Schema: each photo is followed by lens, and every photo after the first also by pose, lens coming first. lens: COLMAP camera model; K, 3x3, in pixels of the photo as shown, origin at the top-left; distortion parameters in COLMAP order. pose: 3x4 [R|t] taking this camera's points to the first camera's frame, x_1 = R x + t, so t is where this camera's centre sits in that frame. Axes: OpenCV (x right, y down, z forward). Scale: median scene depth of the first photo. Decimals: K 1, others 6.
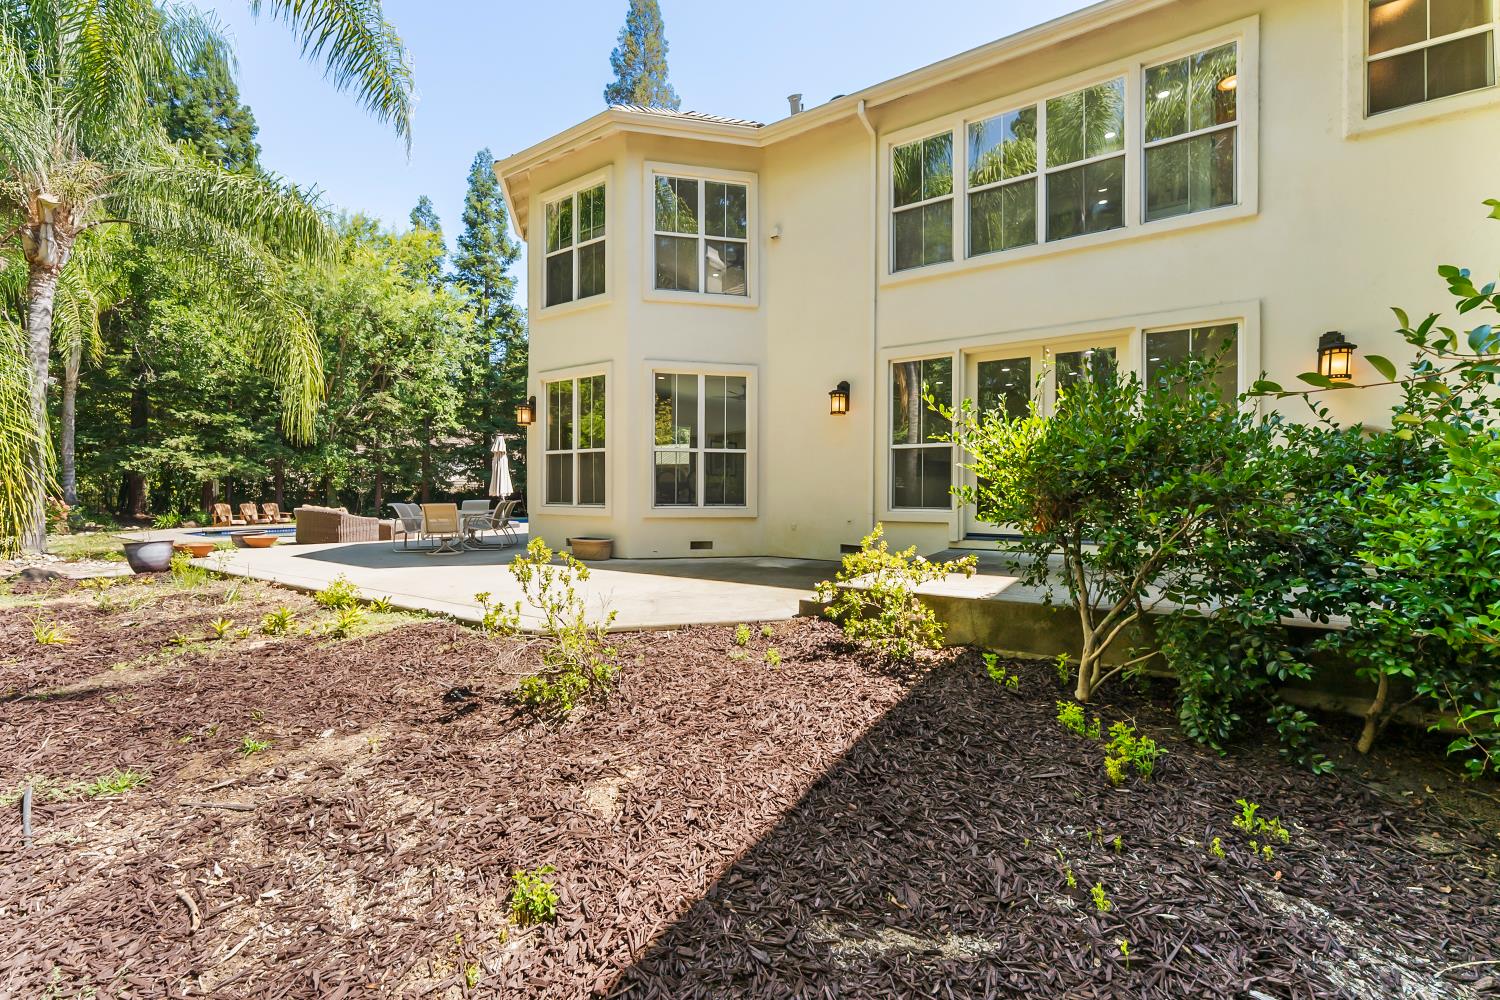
lens RADIAL K [[611.5, 0, 746.7], [0, 611.5, 489.2], [0, 0, 1]] dist [-0.000711, -0.000042]
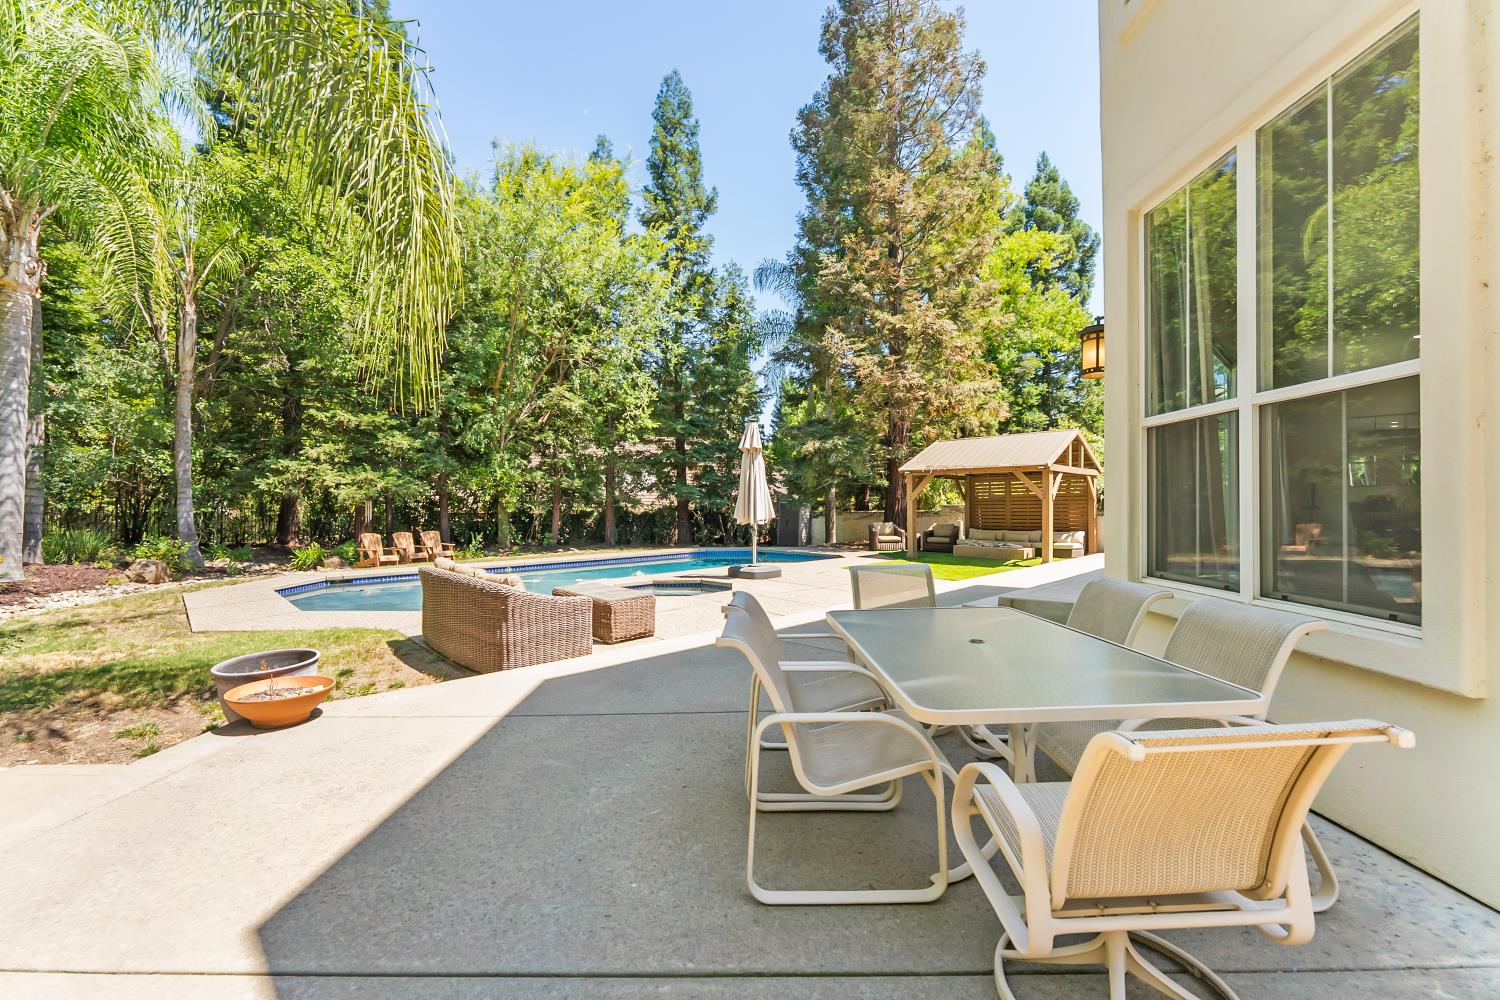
lens RADIAL K [[611.5, 0, 751.9], [0, 611.5, 504.1], [0, 0, 1]] dist [-0.000711, -0.000042]
pose [[0.976382, -0.010500, -0.215795, -0.228063], [0.011437, 0.999930, 0.003094, -0.008360], [0.215748, -0.005489, 0.976434, 0.348718]]
